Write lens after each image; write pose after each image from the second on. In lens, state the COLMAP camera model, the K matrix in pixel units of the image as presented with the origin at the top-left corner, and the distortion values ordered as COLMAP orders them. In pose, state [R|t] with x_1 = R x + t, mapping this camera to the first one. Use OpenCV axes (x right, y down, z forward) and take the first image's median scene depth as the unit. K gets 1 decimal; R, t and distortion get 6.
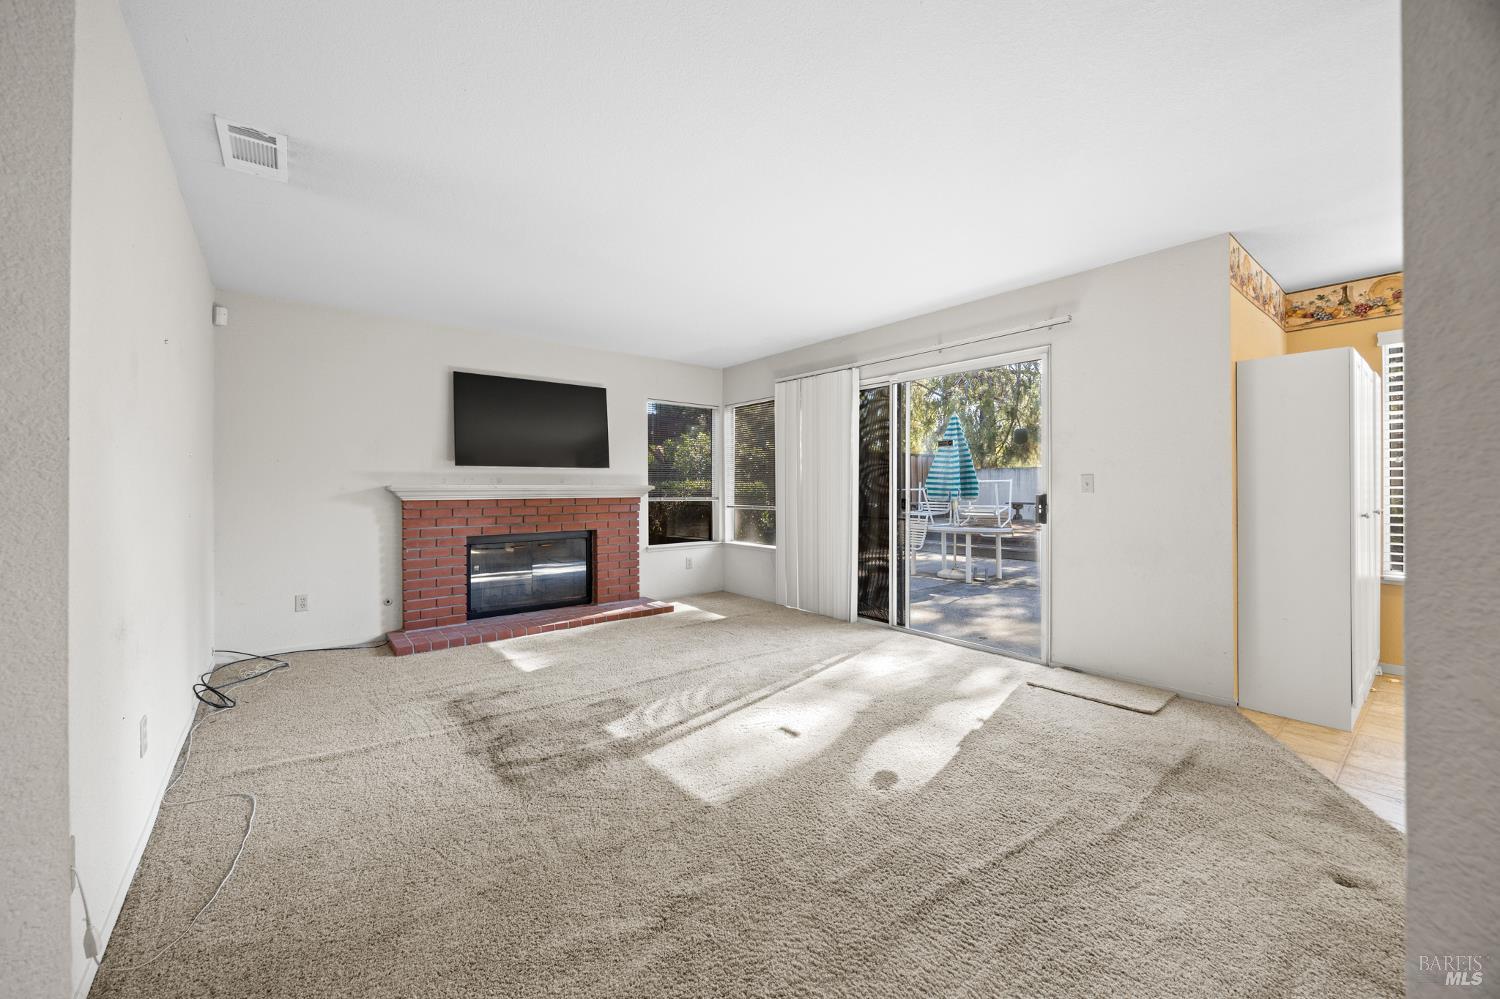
lens RADIAL K [[574.0, 0, 761.5], [0, 574.0, 487.1], [0, 0, 1]] dist [-0.003539, 0.000064]
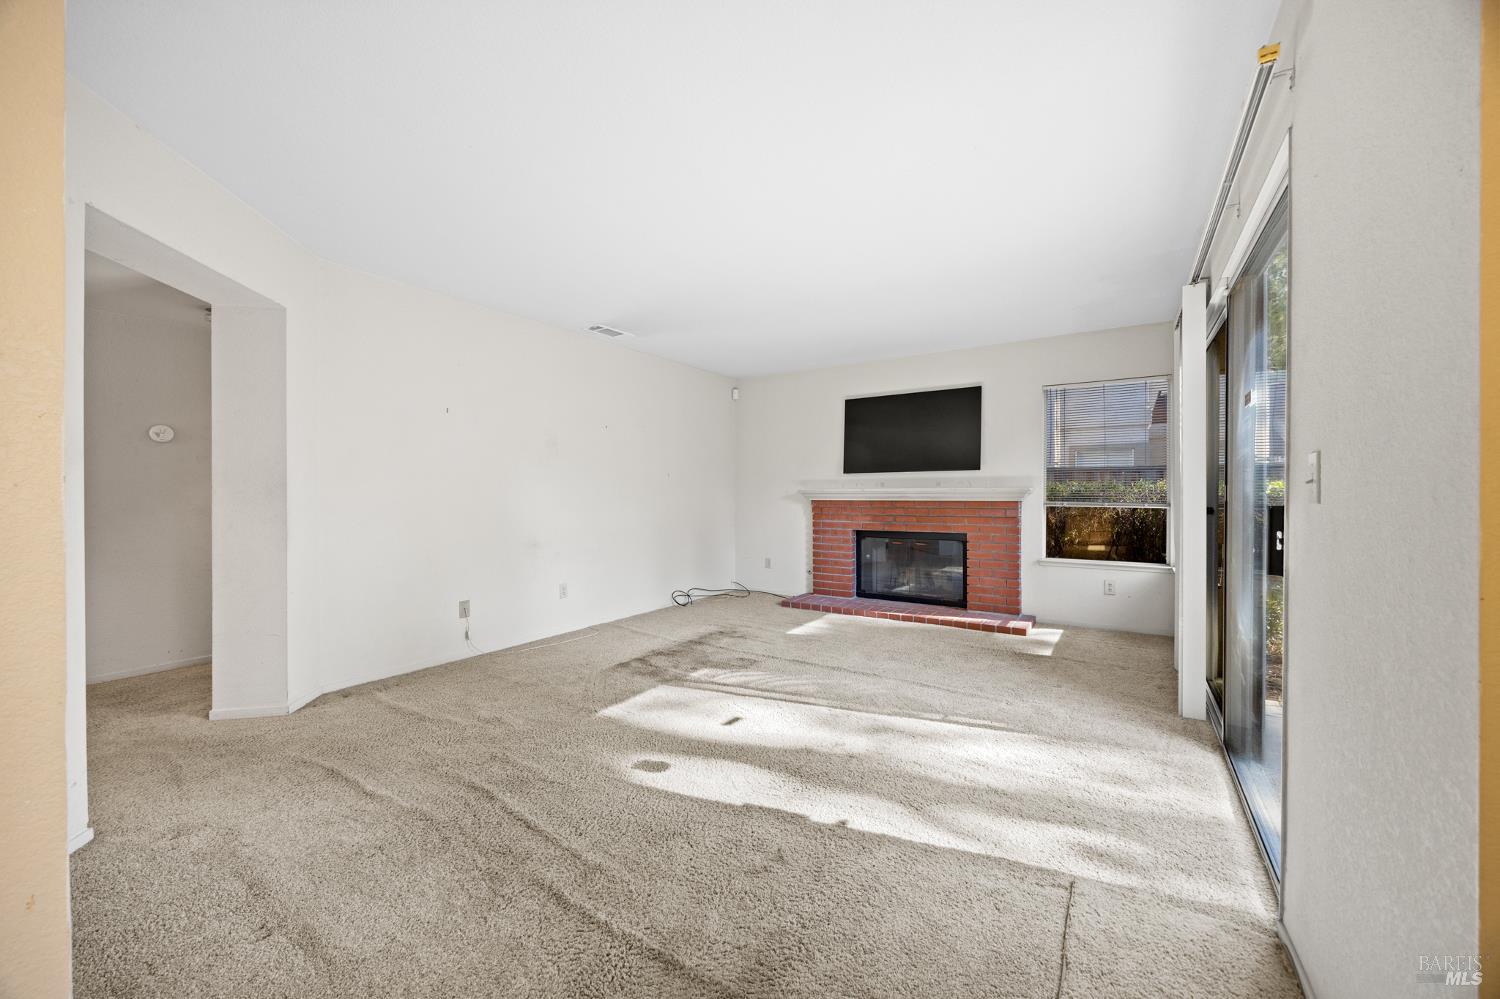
lens RADIAL K [[574.0, 0, 758.7], [0, 574.0, 499.4], [0, 0, 1]] dist [-0.003539, 0.000064]
pose [[0.297189, 0.014219, -0.954713, 0.812191], [0.003347, 0.999867, 0.015933, -0.001843], [0.954813, -0.007930, 0.297102, 0.554693]]
